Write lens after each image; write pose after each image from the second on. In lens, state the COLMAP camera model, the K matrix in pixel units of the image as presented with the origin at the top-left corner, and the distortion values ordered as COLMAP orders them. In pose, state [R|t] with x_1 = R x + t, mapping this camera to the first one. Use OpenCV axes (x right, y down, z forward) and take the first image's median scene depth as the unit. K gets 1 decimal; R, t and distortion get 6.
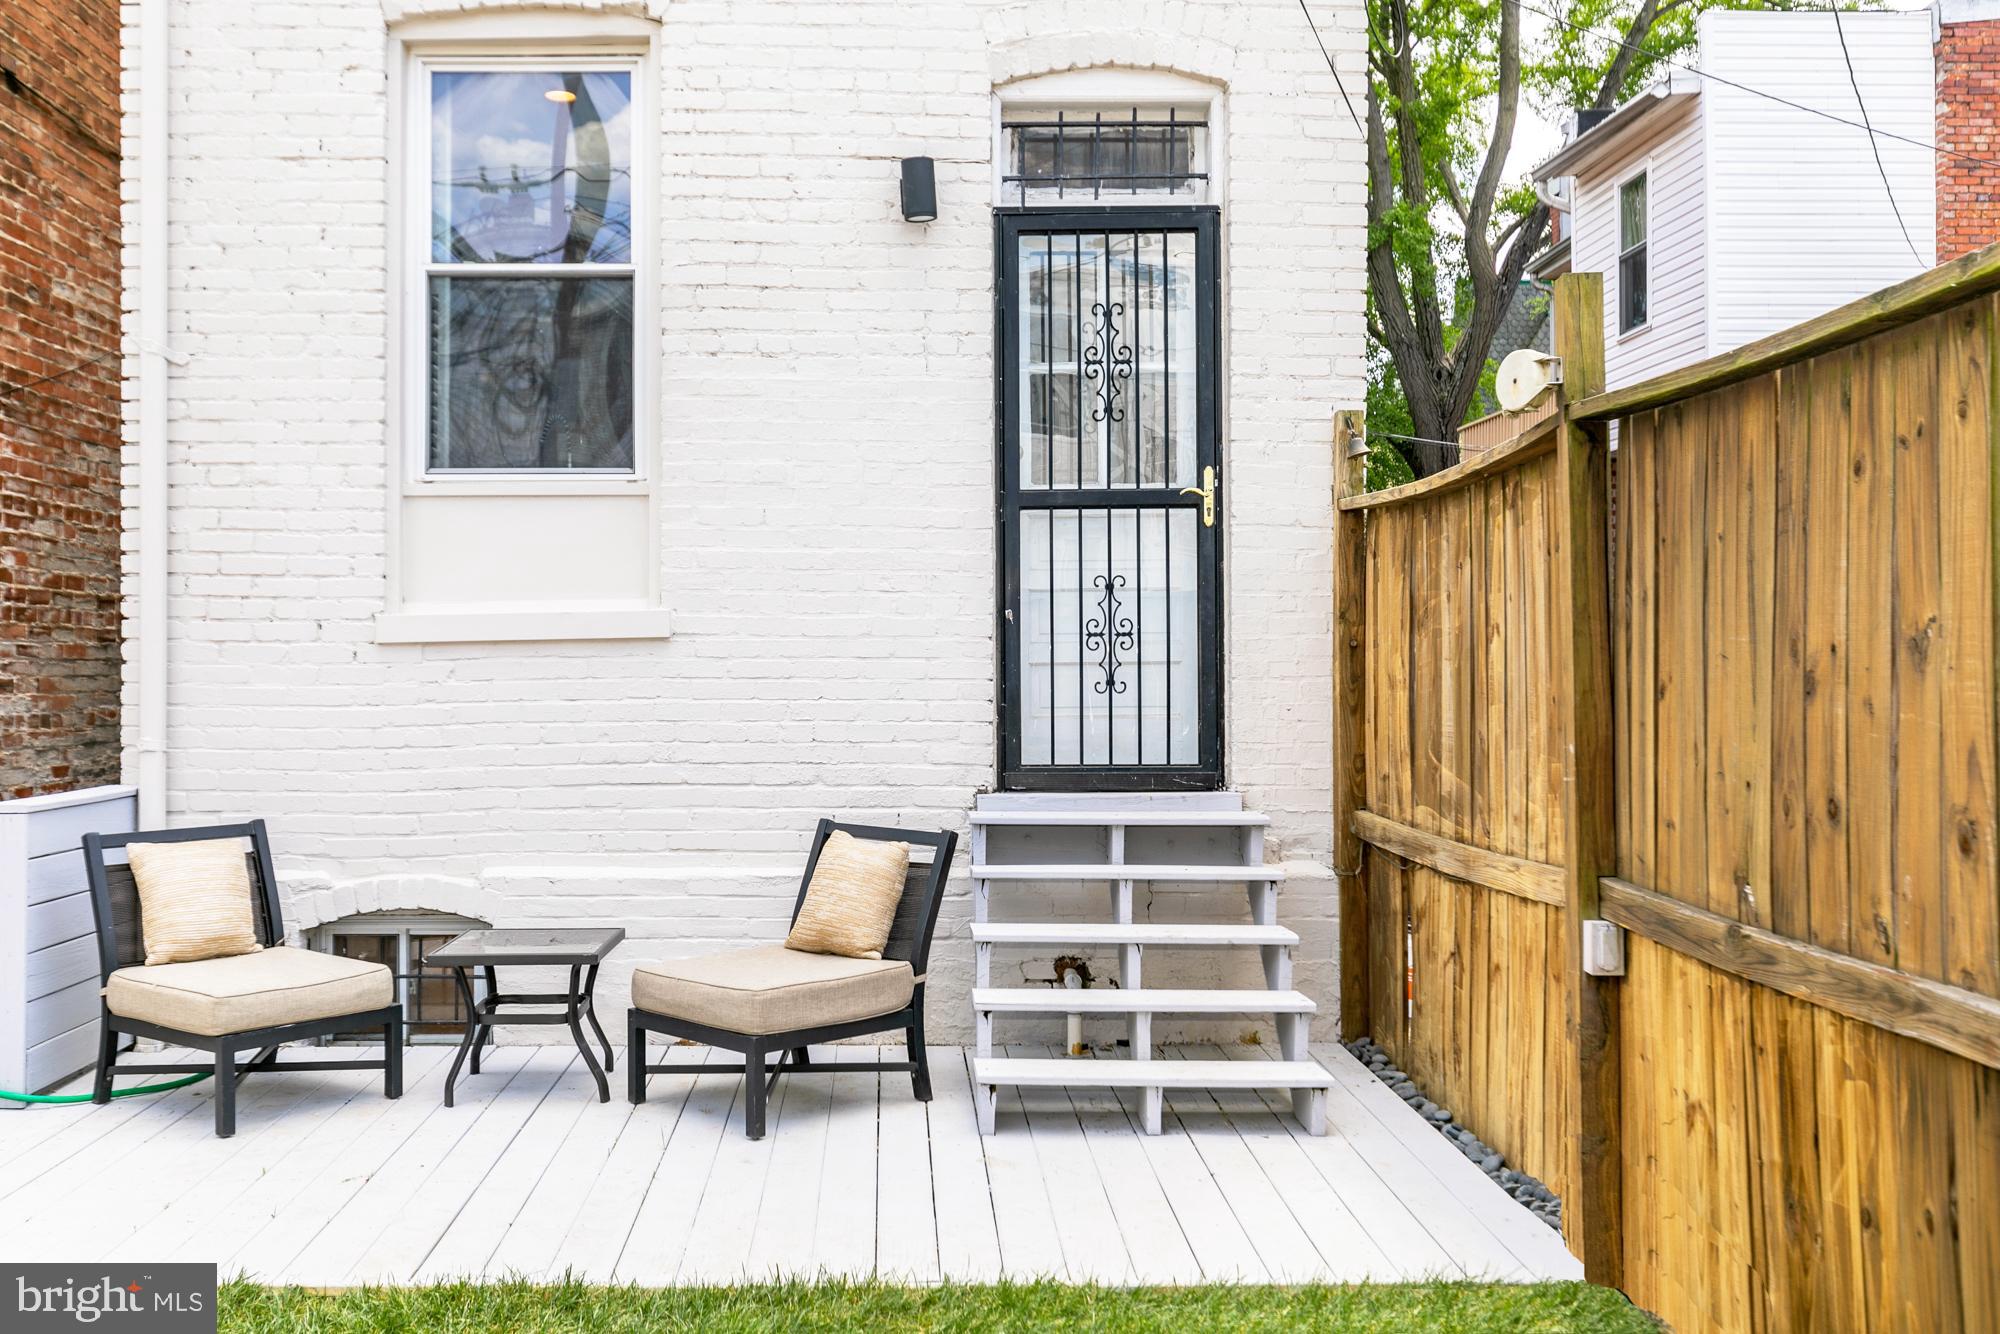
lens RADIAL K [[1878.3, 0, 1000.1], [0, 1878.3, 663.1], [0, 0, 1]] dist [0.007300, 0.000000]
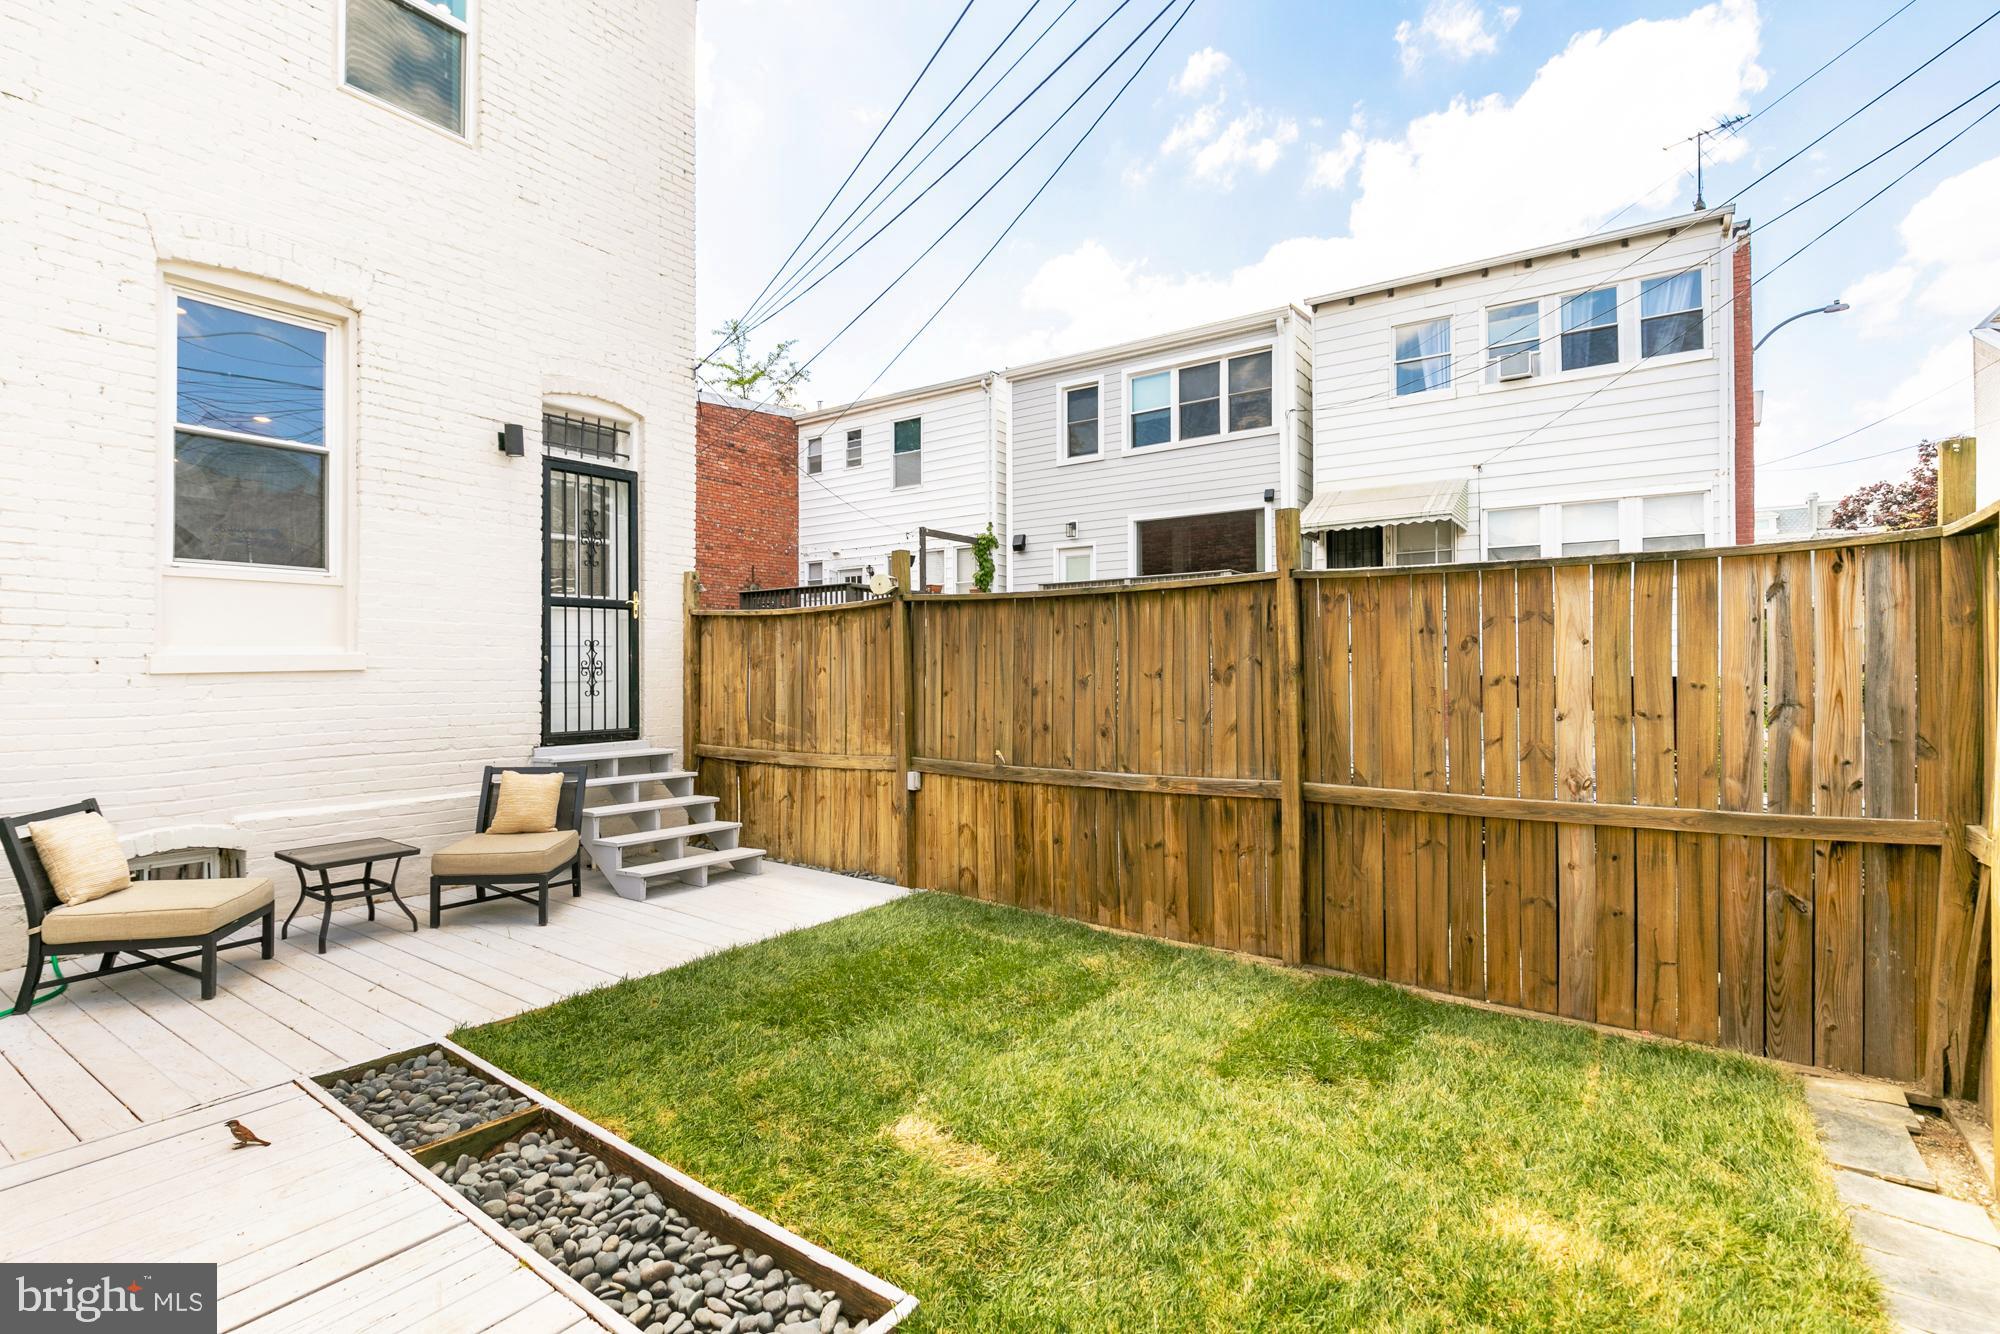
lens RADIAL K [[926.6, 0, 1003.1], [0, 926.6, 668.5], [0, 0, 1]] dist [0.001160, -0.000434]
pose [[0.589284, 0.002233, 0.807923, -0.517538], [-0.003501, 0.999994, -0.000210, -0.016588], [-0.807918, -0.002705, 0.589288, 0.021303]]
